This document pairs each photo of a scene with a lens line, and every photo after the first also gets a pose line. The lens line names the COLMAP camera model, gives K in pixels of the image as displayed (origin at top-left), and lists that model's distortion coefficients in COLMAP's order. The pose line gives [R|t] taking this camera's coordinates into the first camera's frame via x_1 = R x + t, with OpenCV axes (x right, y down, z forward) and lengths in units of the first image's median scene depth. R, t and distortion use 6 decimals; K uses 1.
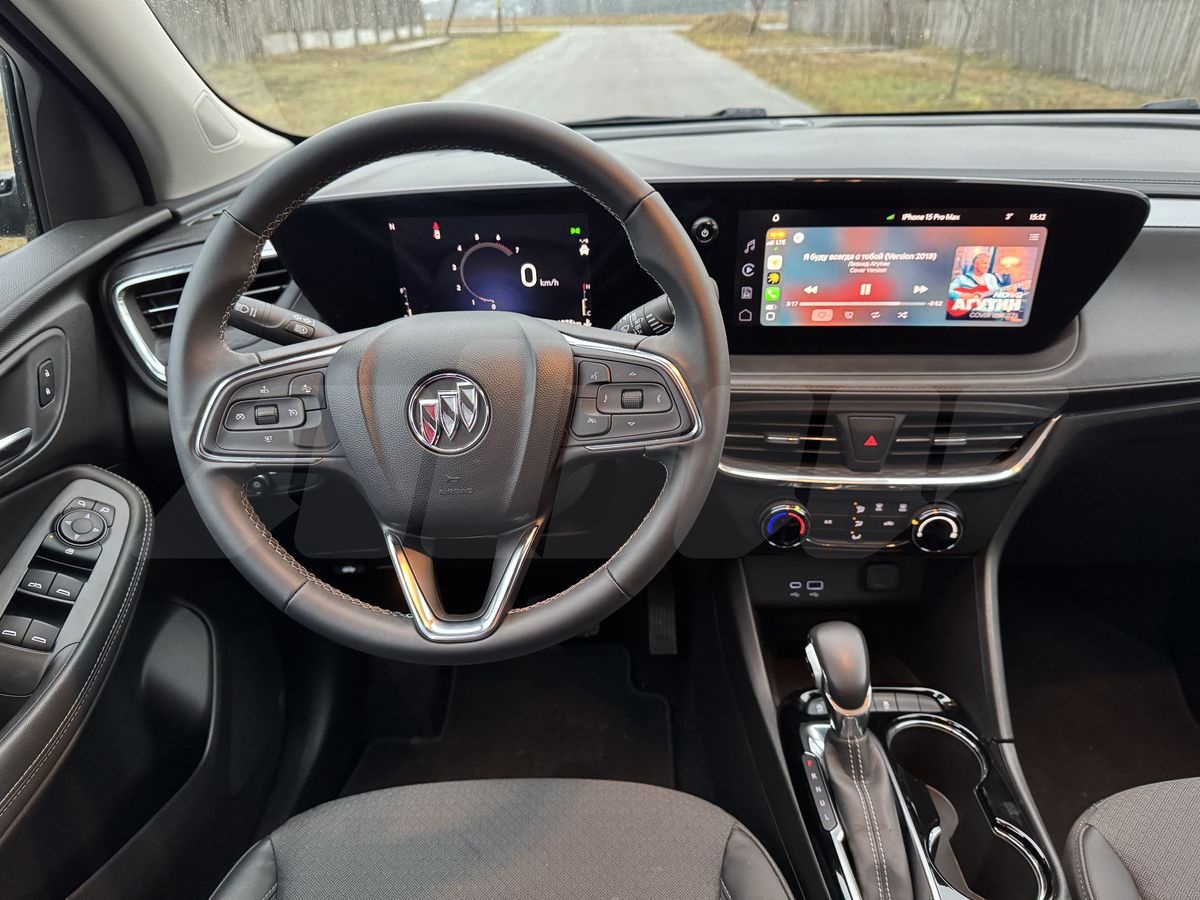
lens RADIAL K [[852.5, 0, 602.0], [0, 852.5, 454.9], [0, 0, 1]] dist [0.030043, -0.033483]
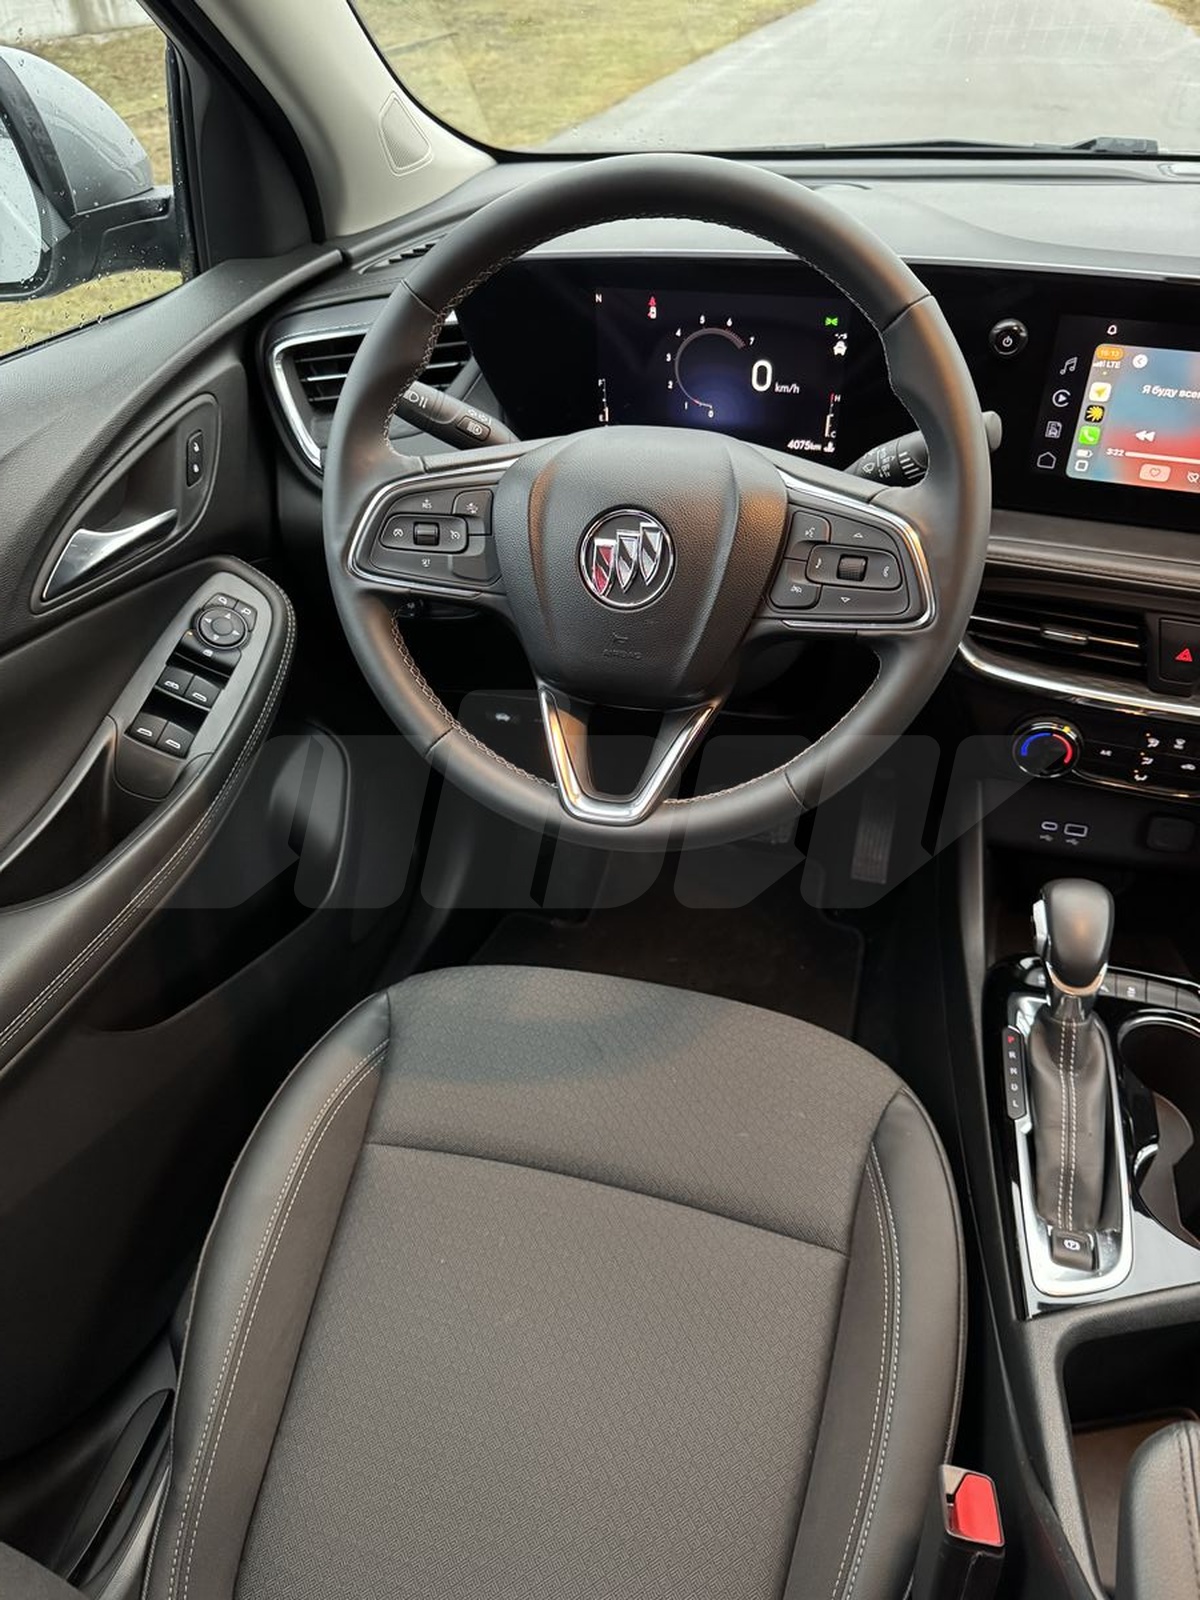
lens RADIAL K [[1136.7, 0, 604.6], [0, 1136.7, 803.9], [0, 0, 1]] dist [0.030043, -0.033483]
pose [[0.967519, 0.165482, -0.191110, 0.038487], [-0.126710, 0.971604, 0.199826, -0.025659], [0.218751, -0.169120, 0.961013, -0.088160]]
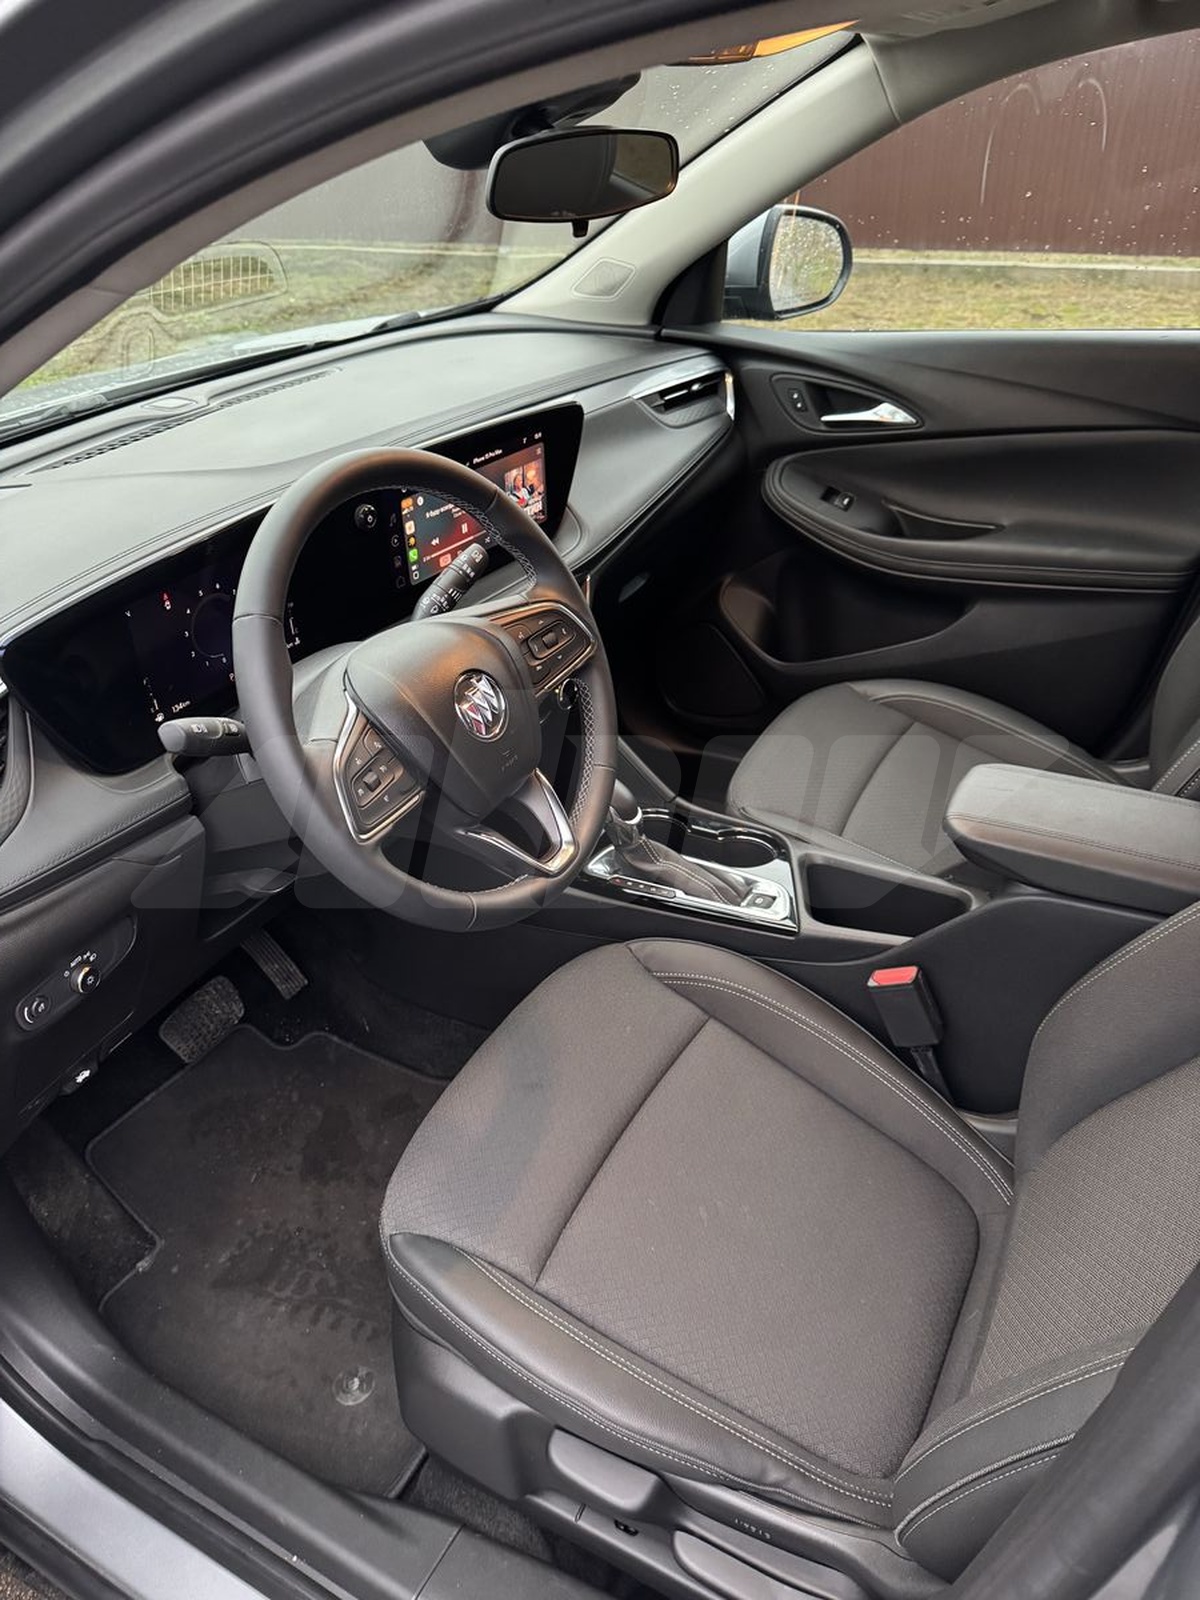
lens RADIAL K [[1136.7, 0, 584.2], [0, 1136.7, 816.6], [0, 0, 1]] dist [0.030043, -0.033483]
pose [[0.486475, -0.474276, 0.733761, -0.988880], [0.432315, 0.860487, 0.269567, -0.206114], [-0.759240, 0.186078, 0.623642, -0.045447]]
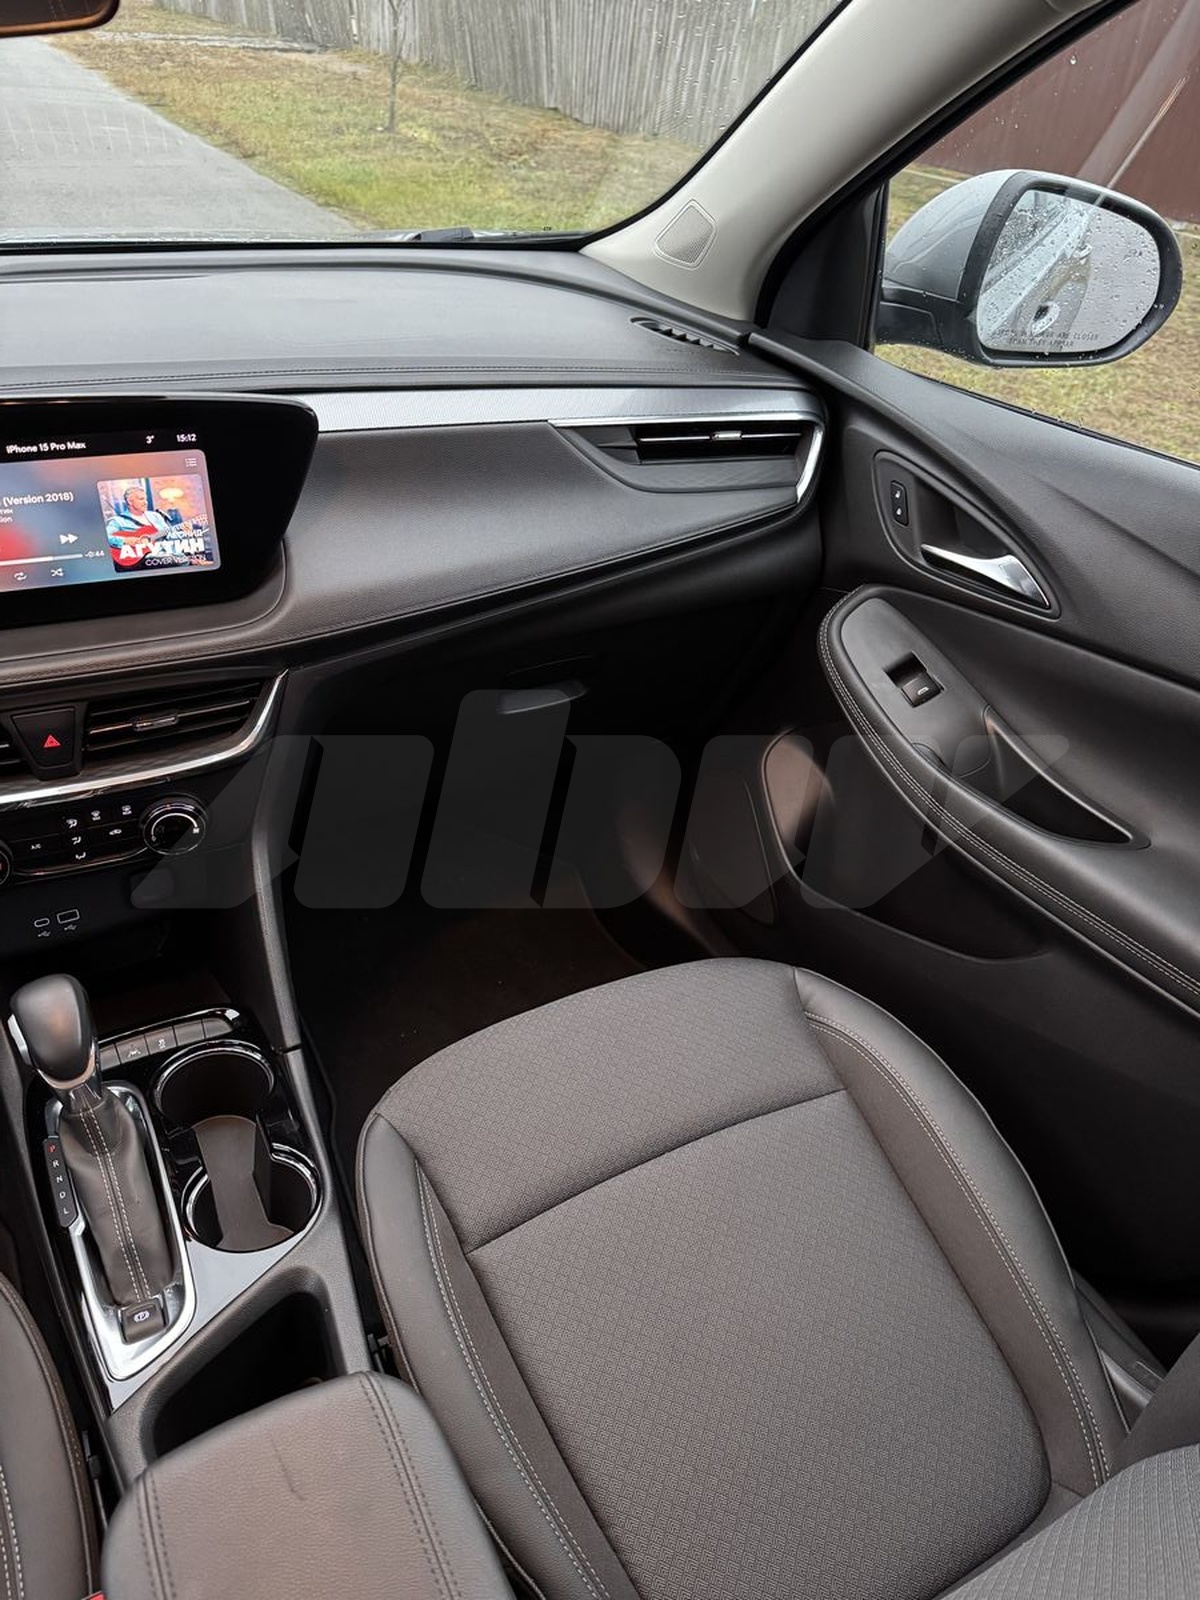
lens RADIAL K [[1136.7, 0, 569.7], [0, 1136.7, 818.4], [0, 0, 1]] dist [0.030043, -0.033483]
pose [[0.884084, -0.214822, 0.415027, 0.290622], [0.148885, 0.971282, 0.185592, -0.072062], [-0.442978, -0.102287, 0.890678, -0.148268]]
